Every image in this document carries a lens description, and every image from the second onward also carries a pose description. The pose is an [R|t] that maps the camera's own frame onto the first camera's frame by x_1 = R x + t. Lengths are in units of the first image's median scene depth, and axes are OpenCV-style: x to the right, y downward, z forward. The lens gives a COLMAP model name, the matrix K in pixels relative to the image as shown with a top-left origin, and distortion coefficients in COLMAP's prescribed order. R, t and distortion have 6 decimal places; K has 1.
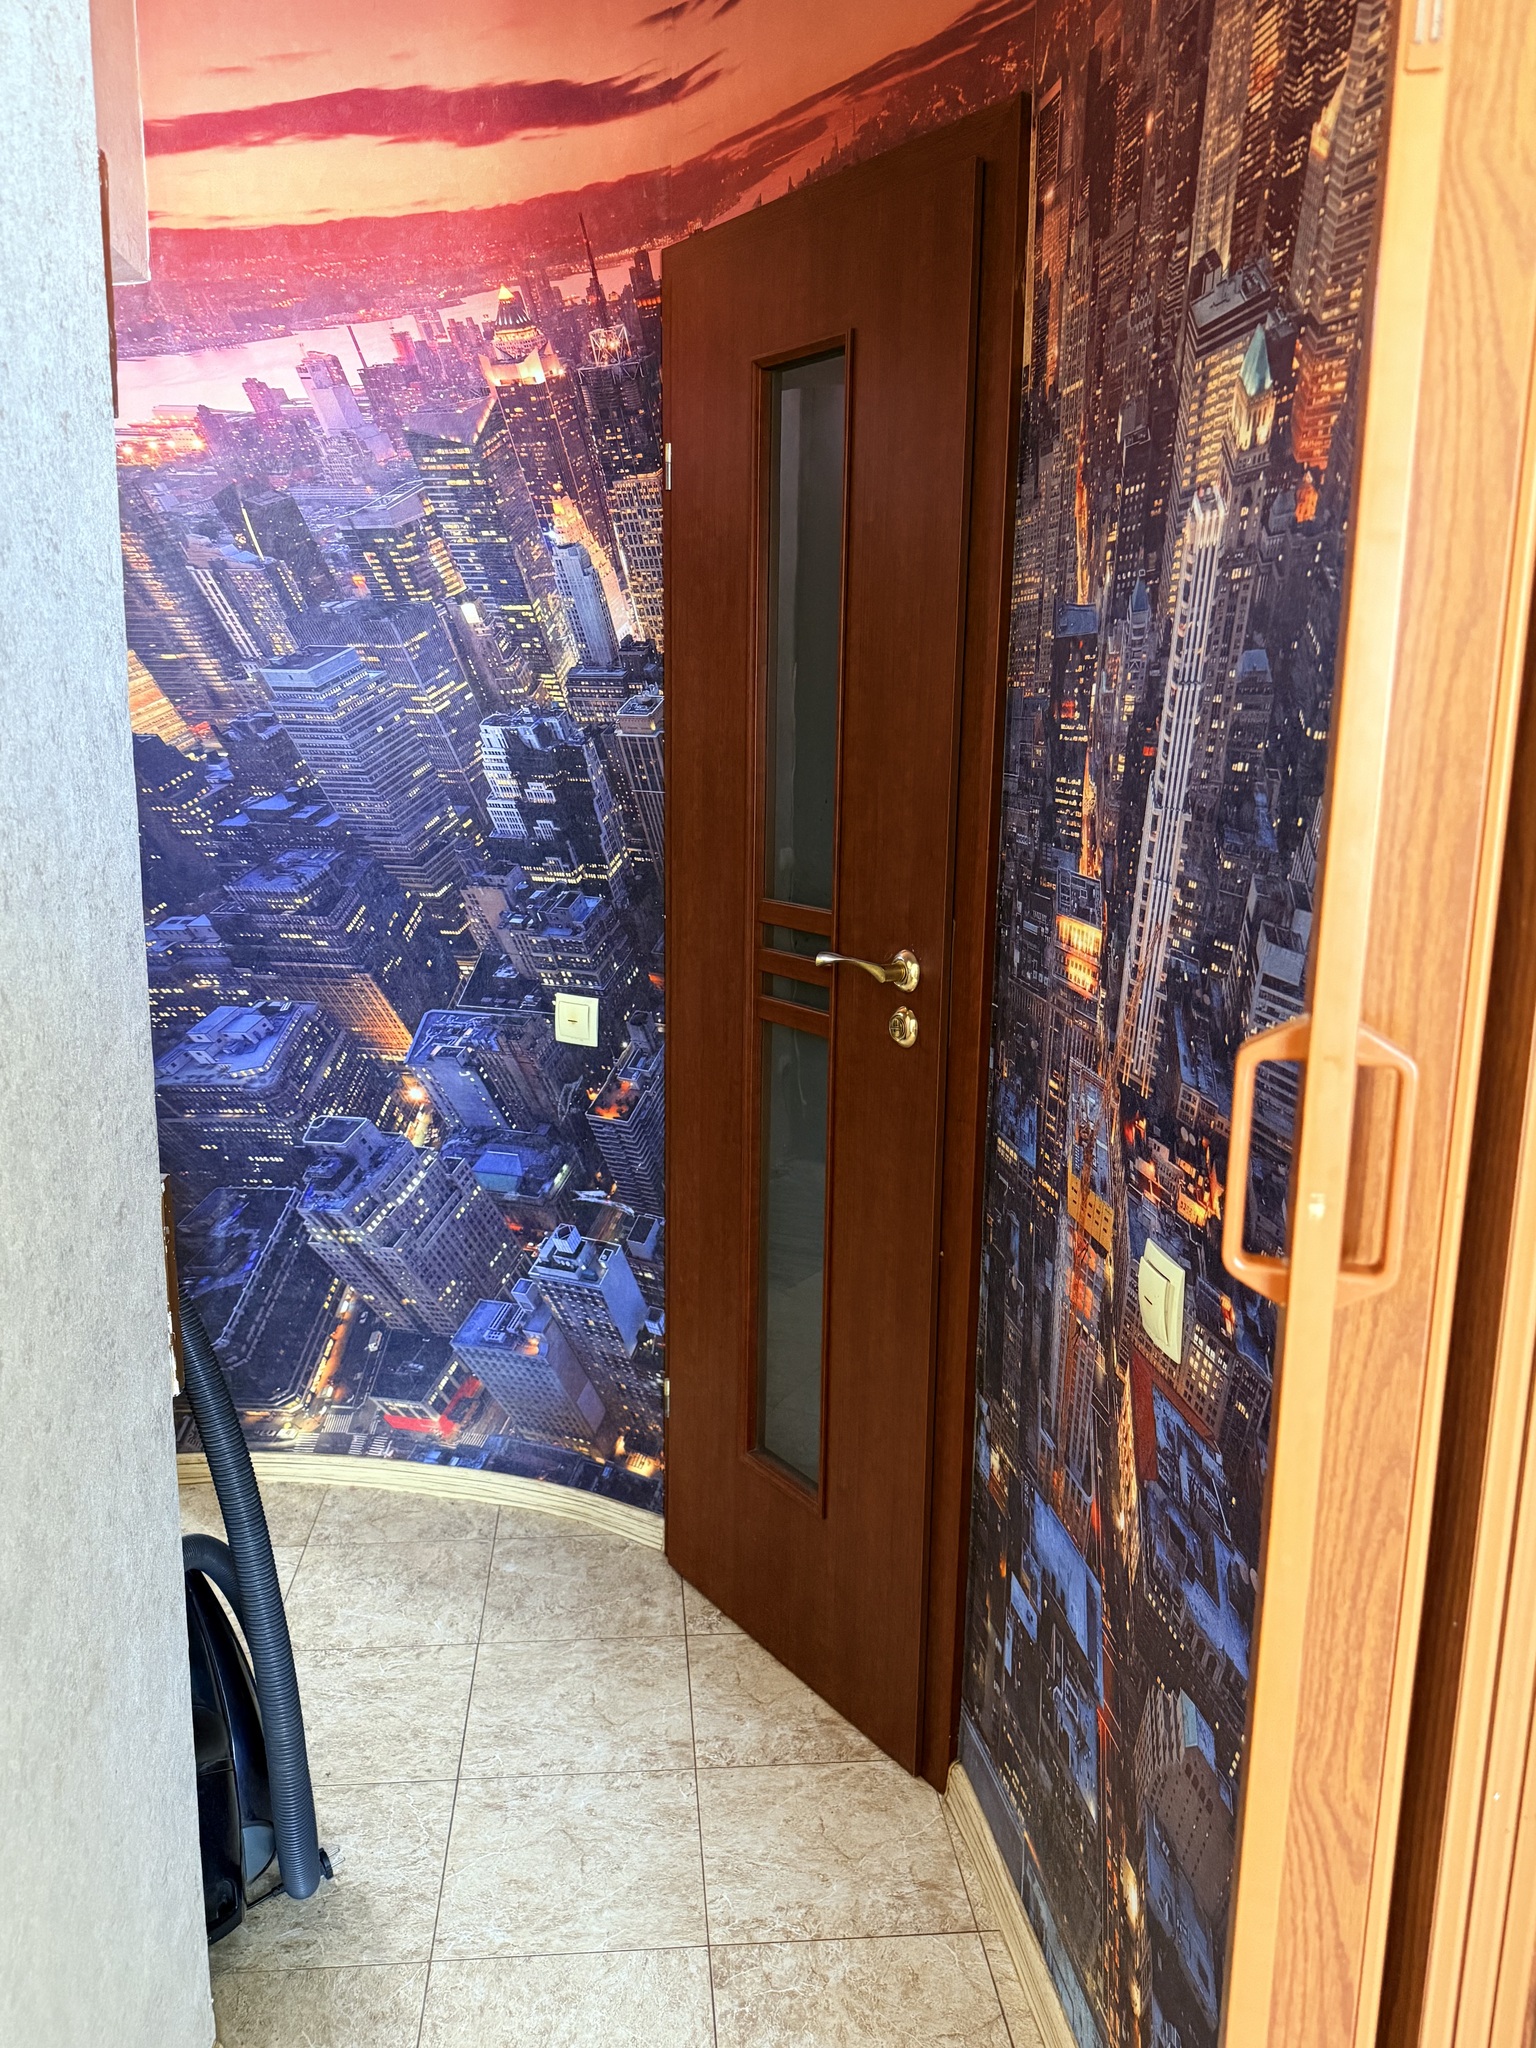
lens RADIAL K [[1559.4, 0, 769.0], [0, 1559.4, 1055.9], [0, 0, 1]] dist [0.079419, -0.109802]
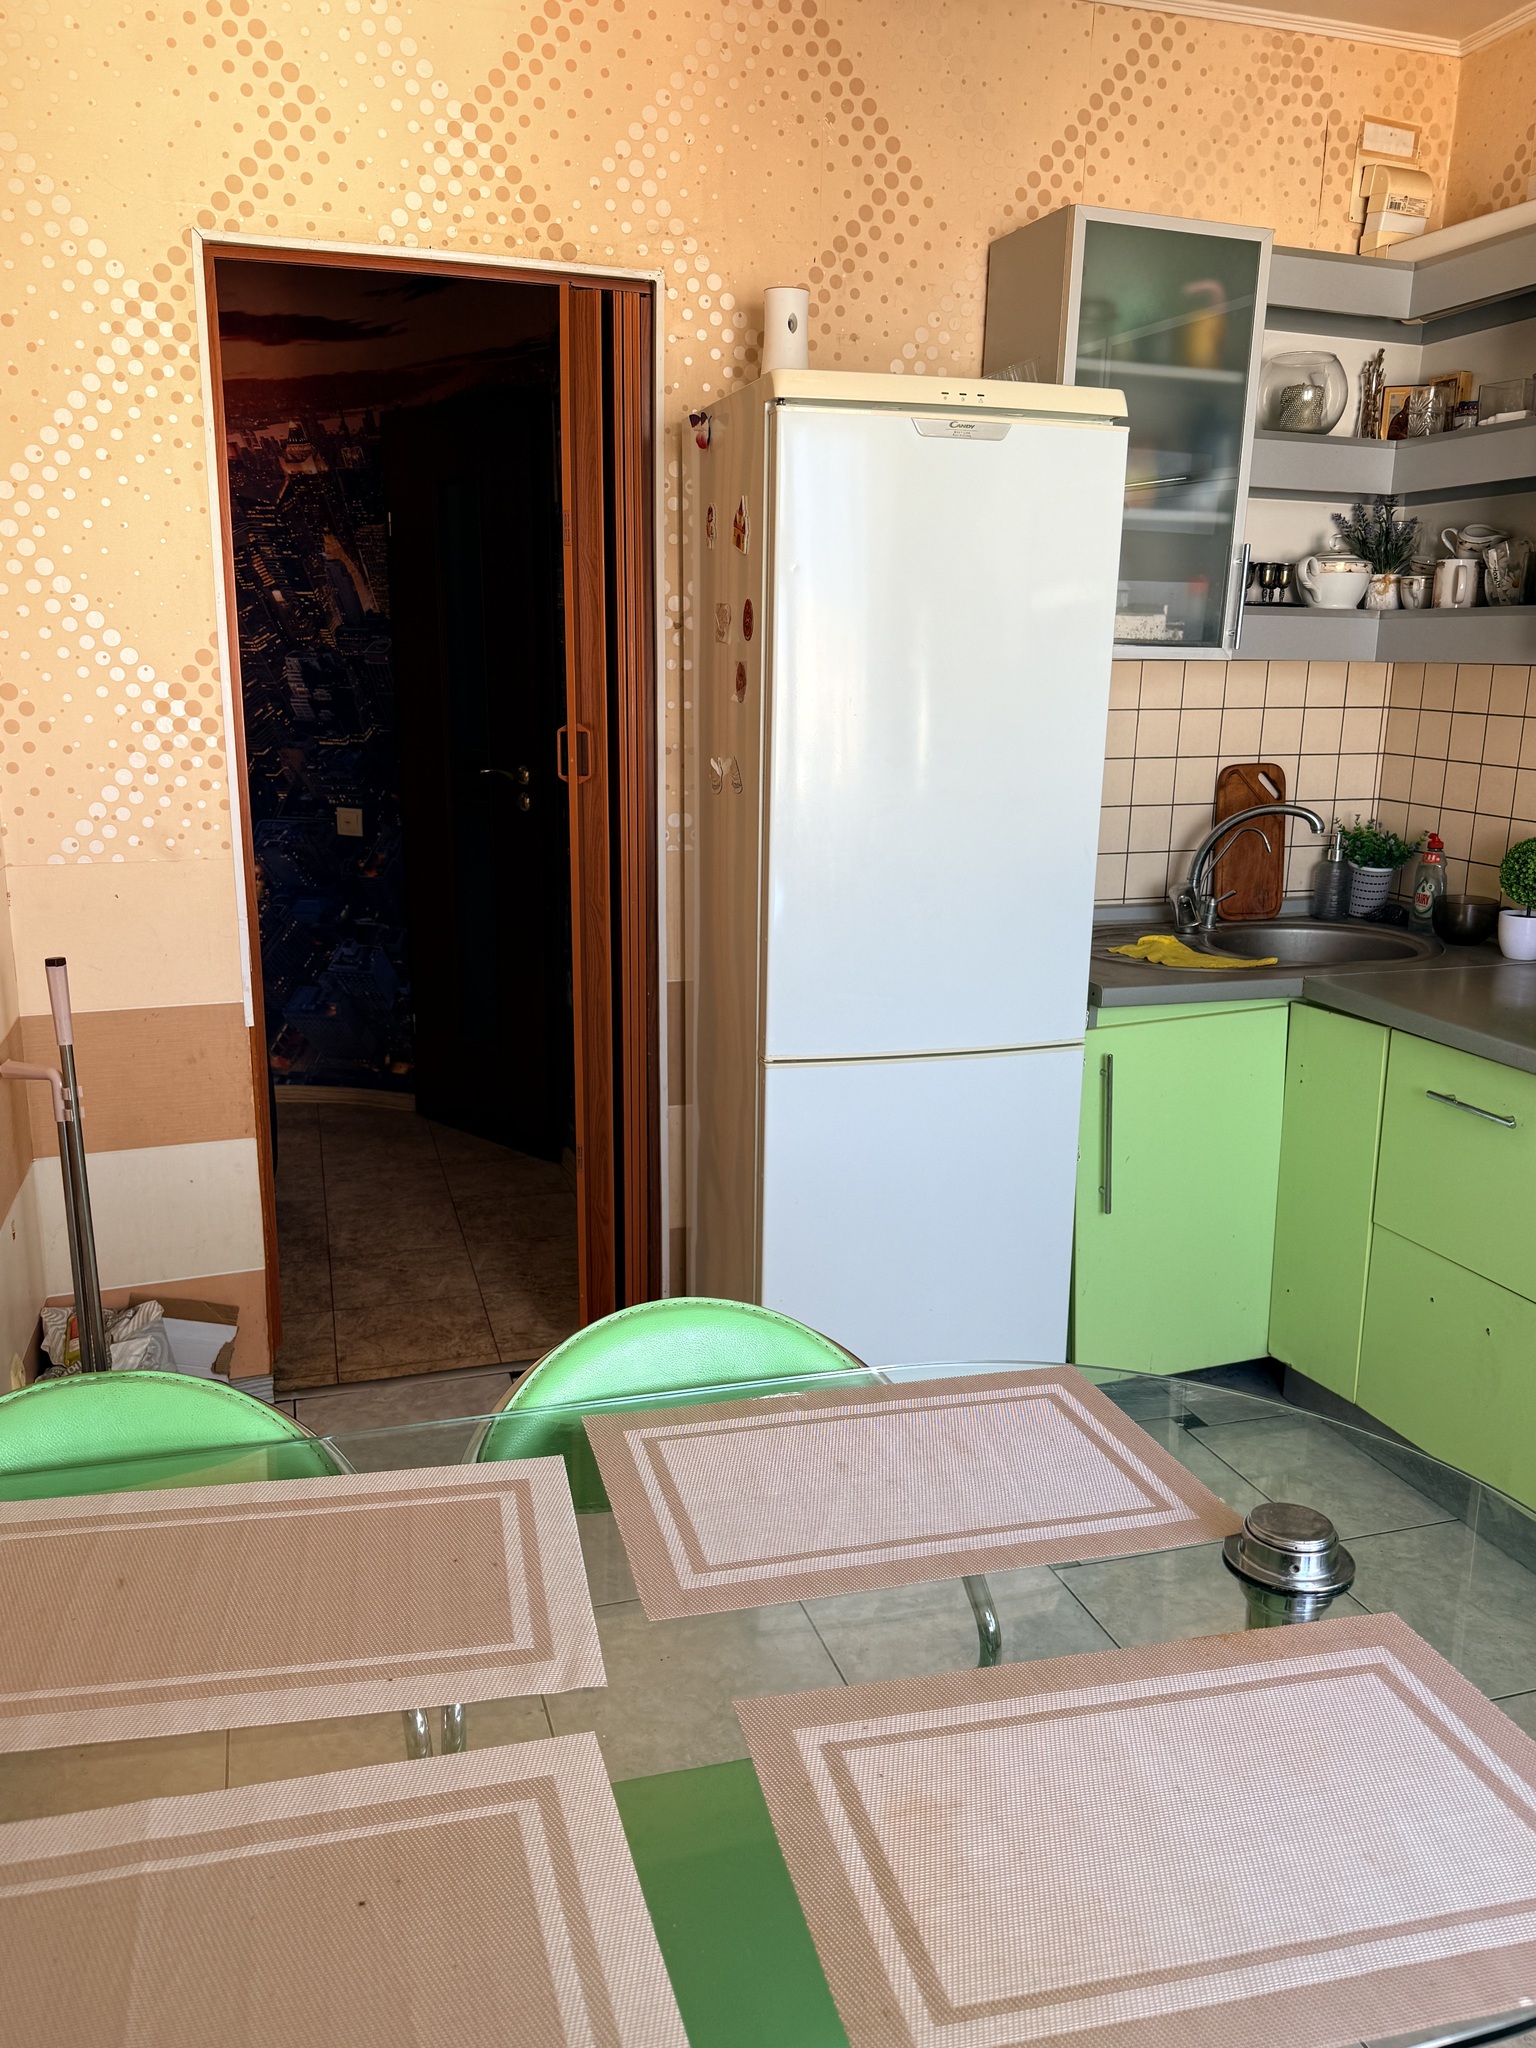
lens RADIAL K [[1559.4, 0, 756.1], [0, 1559.4, 1037.4], [0, 0, 1]] dist [0.079419, -0.109802]
pose [[0.981475, -0.050951, 0.184693, -0.009912], [0.043275, 0.998033, 0.045359, 0.169923], [-0.186640, -0.036526, 0.981749, -0.912606]]
